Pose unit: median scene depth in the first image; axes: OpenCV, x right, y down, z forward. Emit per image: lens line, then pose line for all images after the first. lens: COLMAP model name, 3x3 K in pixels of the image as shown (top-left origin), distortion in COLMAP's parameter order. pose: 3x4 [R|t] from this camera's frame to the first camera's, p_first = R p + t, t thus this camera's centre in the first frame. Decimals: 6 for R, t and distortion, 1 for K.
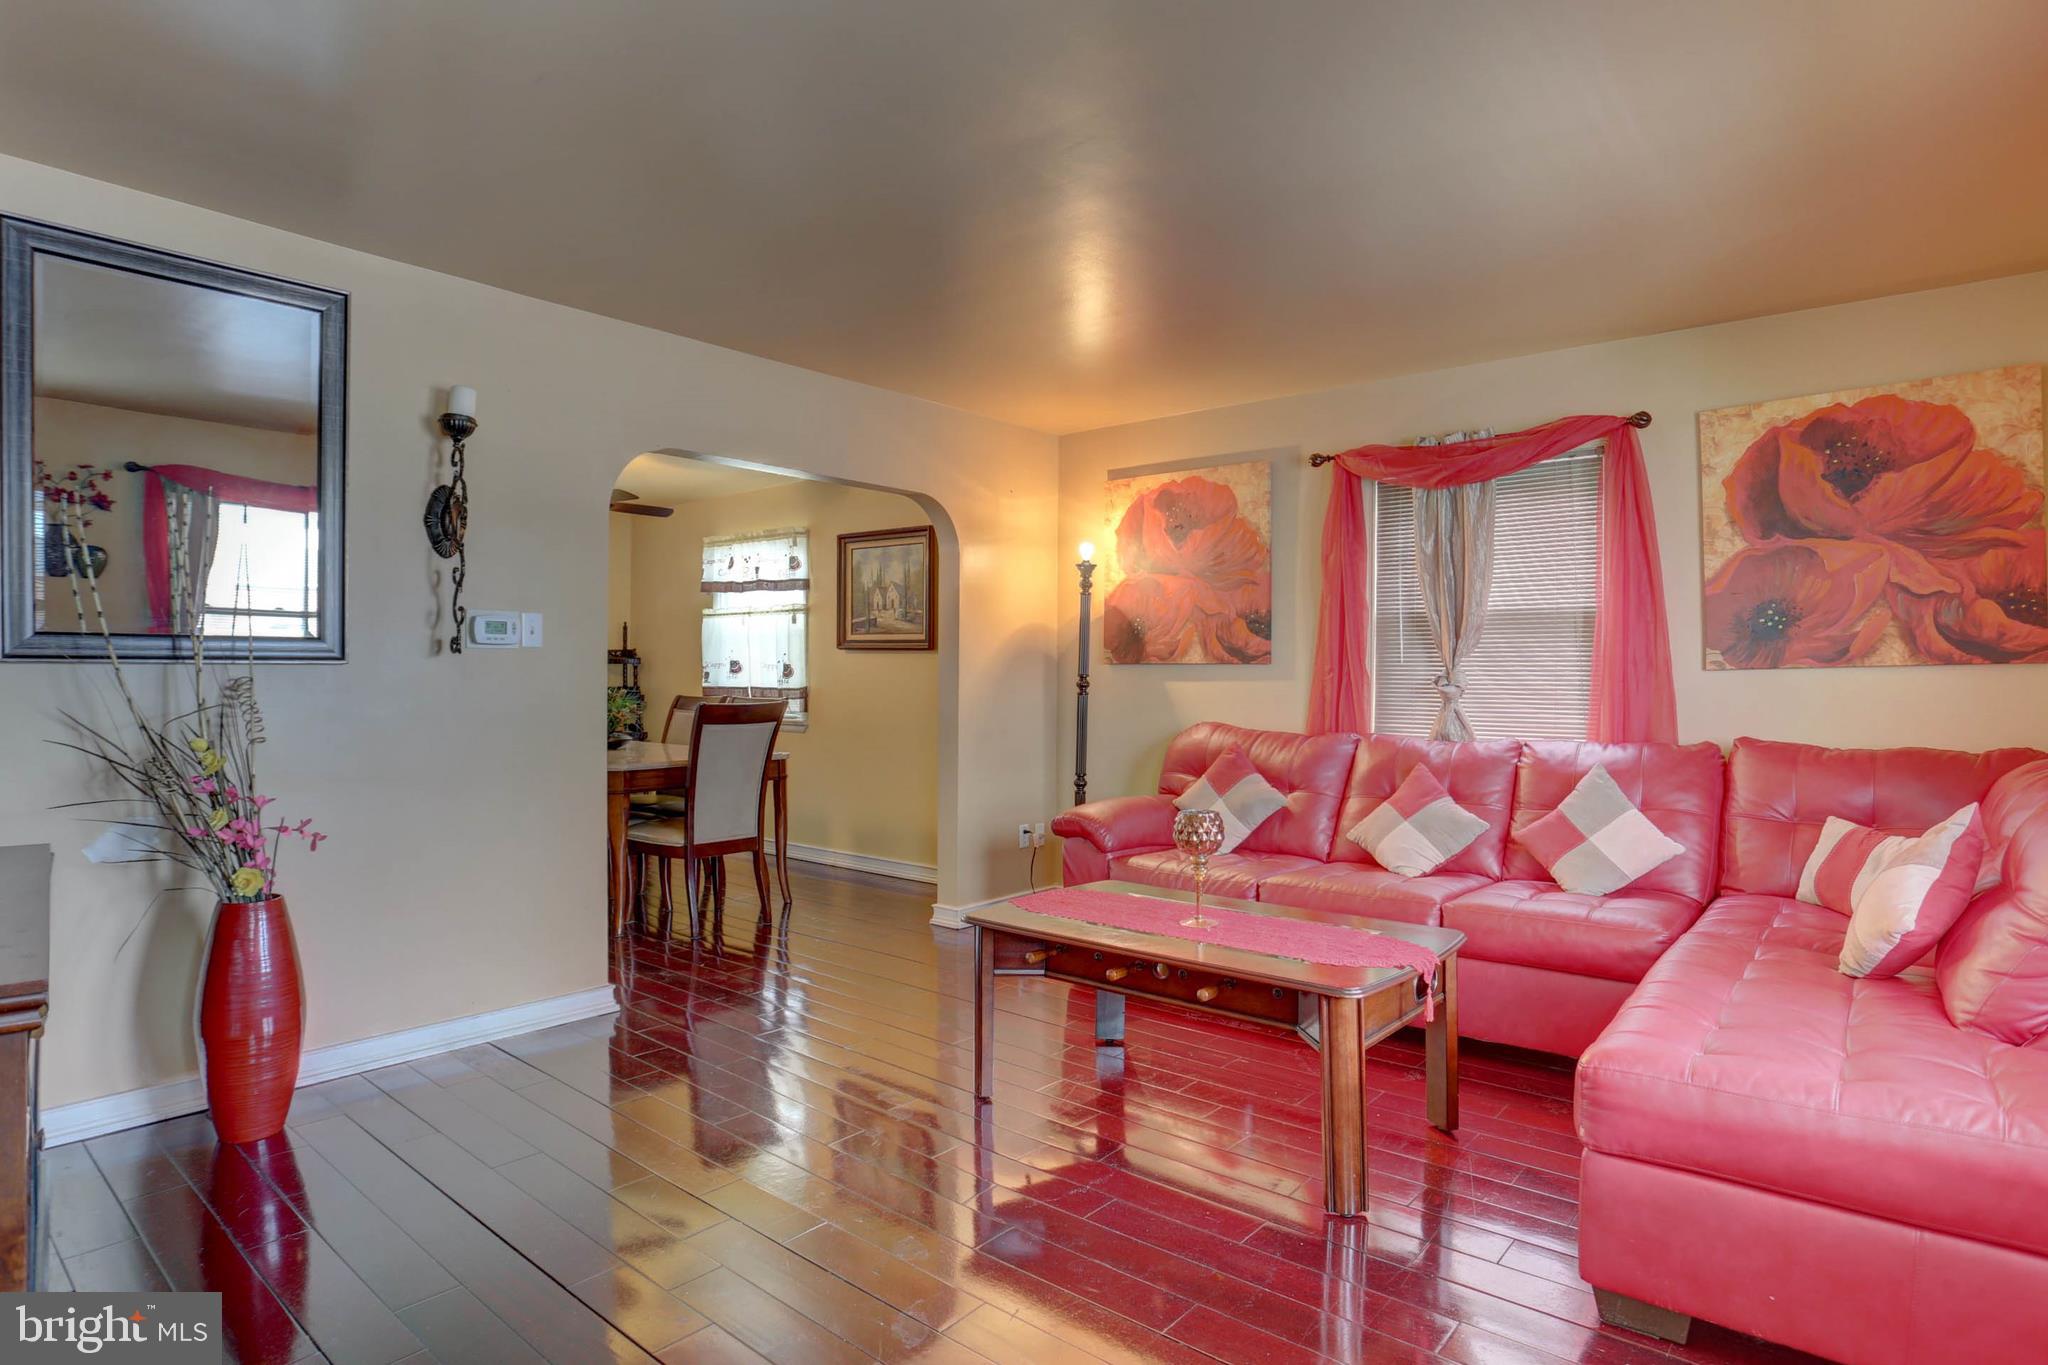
lens RADIAL K [[1120.8, 0, 1024.0], [0, 1120.8, 682.5], [0, 0, 1]] dist [-0.027580, 0.001795]
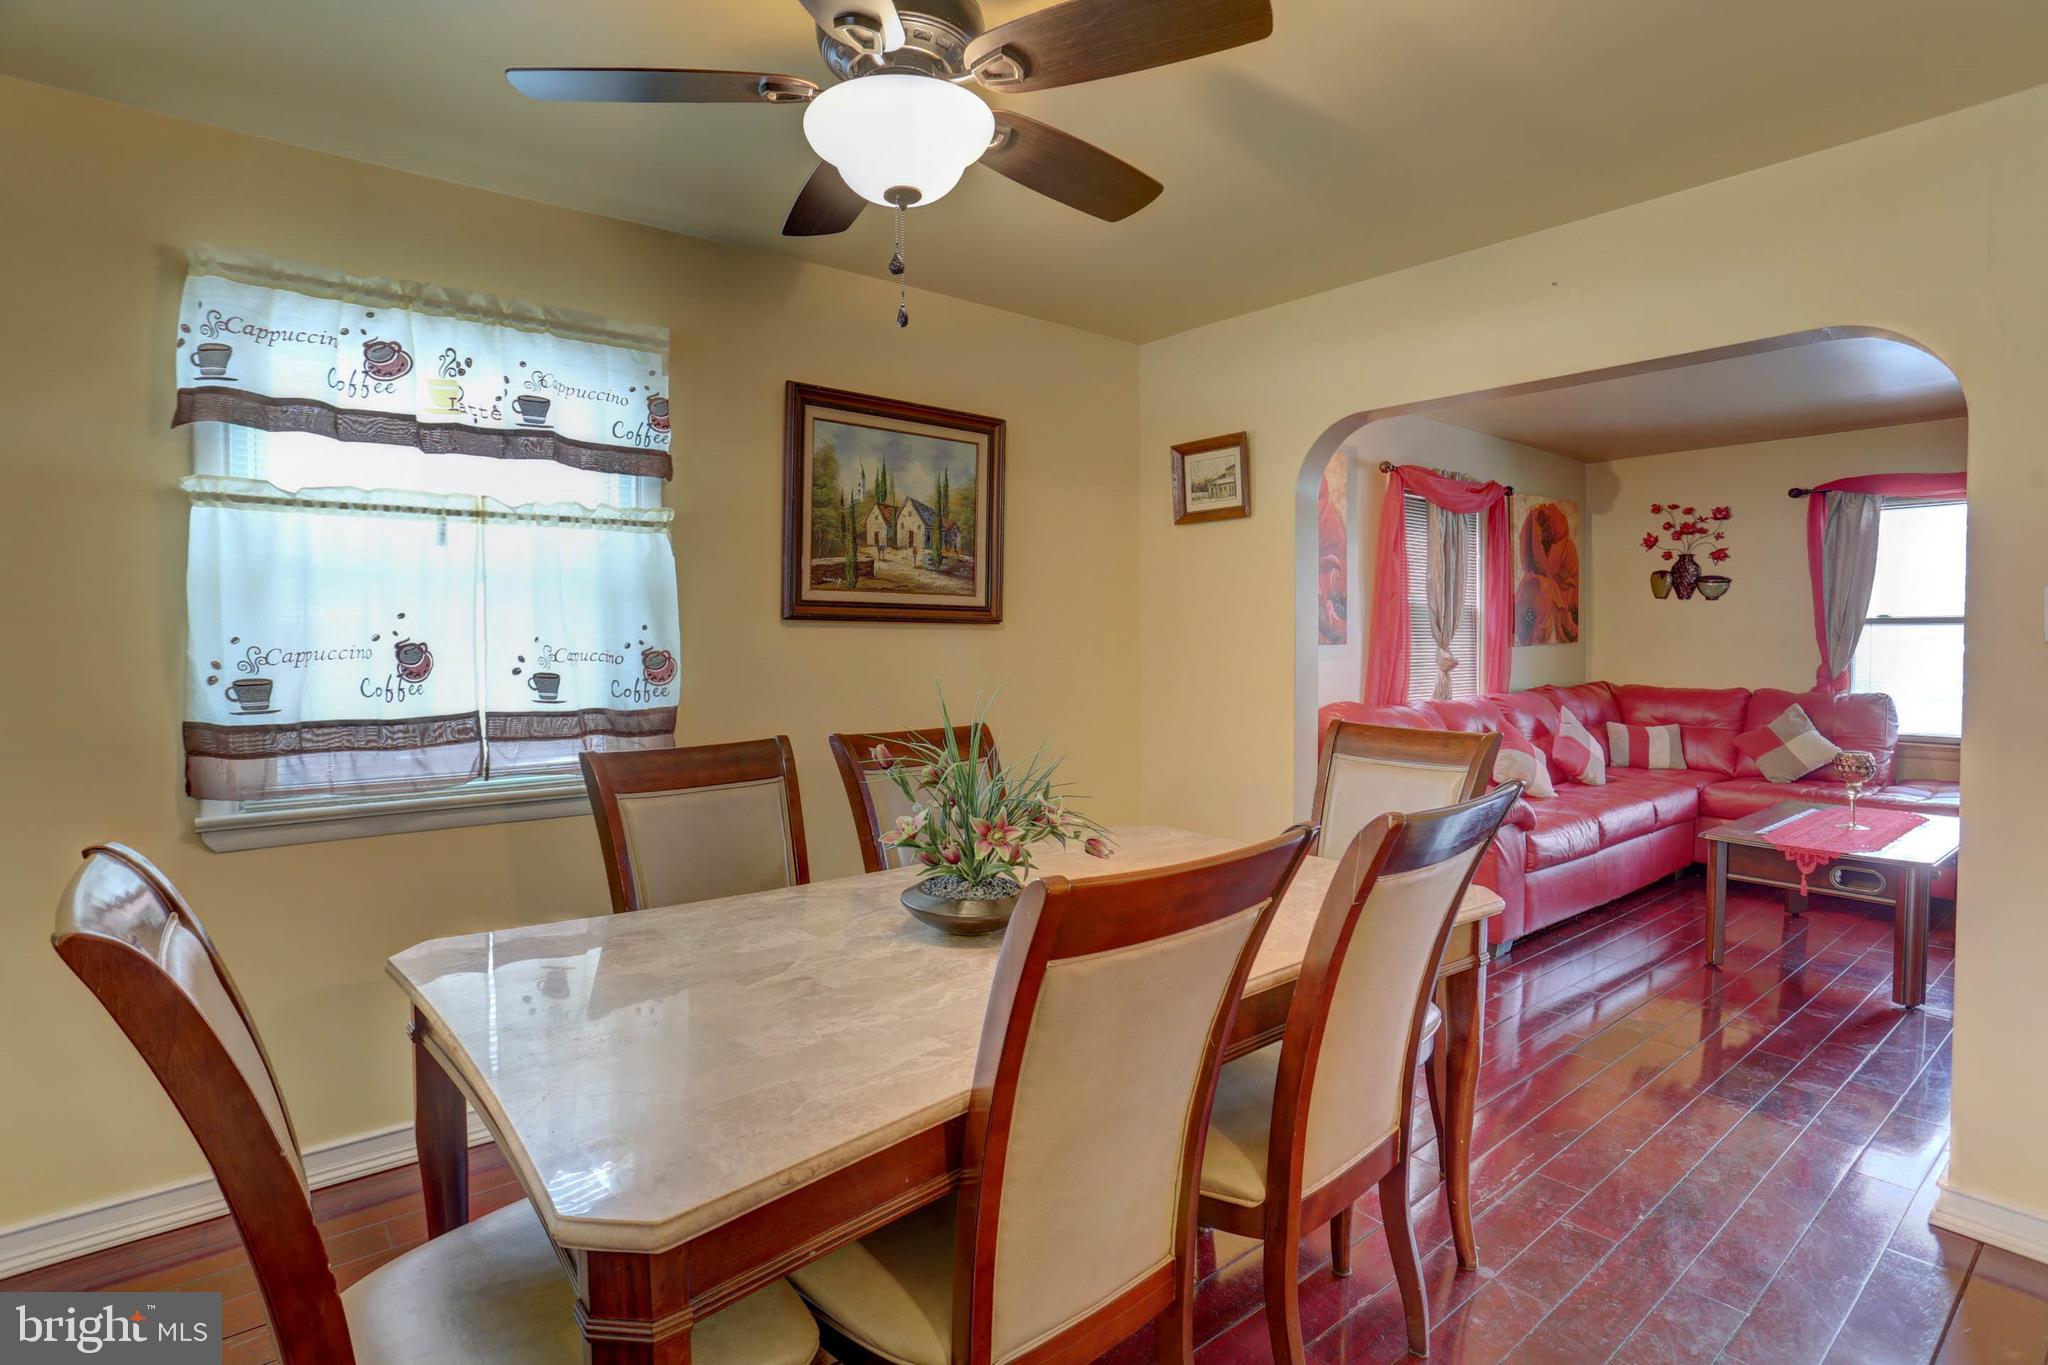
lens RADIAL K [[1026.1, 0, 1018.1], [0, 1026.1, 663.3], [0, 0, 1]] dist [-0.065554, 0.043811]
pose [[0.169767, -0.039550, 0.984690, -0.799404], [0.005365, 0.999217, 0.039209, -0.036860], [-0.985470, -0.001374, 0.169846, 1.128017]]
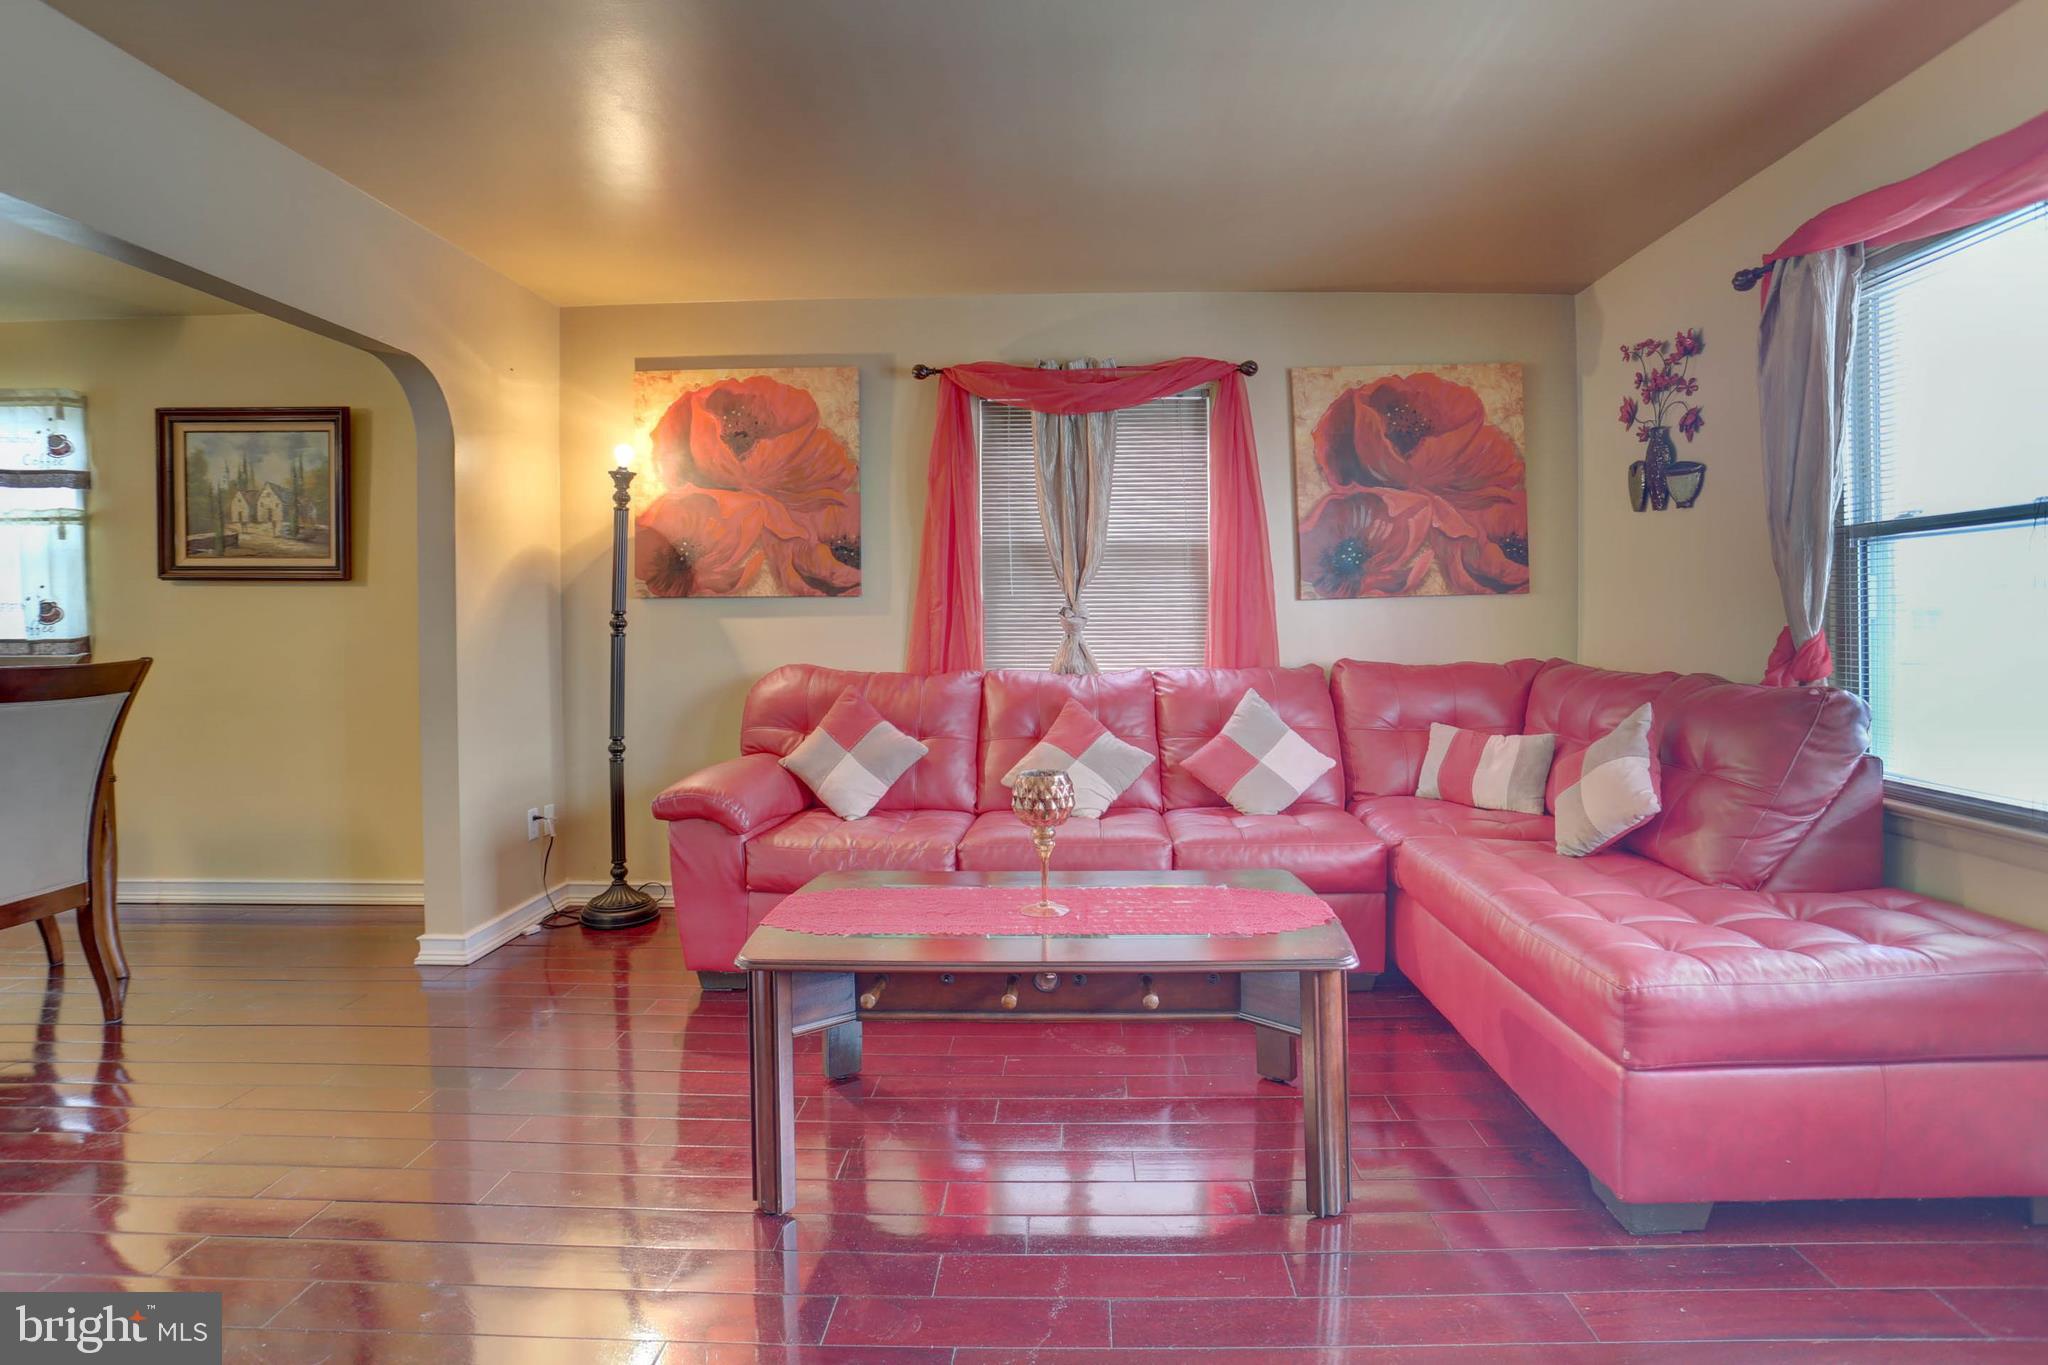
lens RADIAL K [[1074.9, 0, 1032.1], [0, 1074.9, 633.0], [0, 0, 1]] dist [-0.079450, 0.044684]
pose [[0.777924, -0.019452, 0.628057, -0.206131], [0.014624, 0.999810, 0.012852, 0.003106], [-0.628188, -0.000813, 0.778061, 0.253066]]
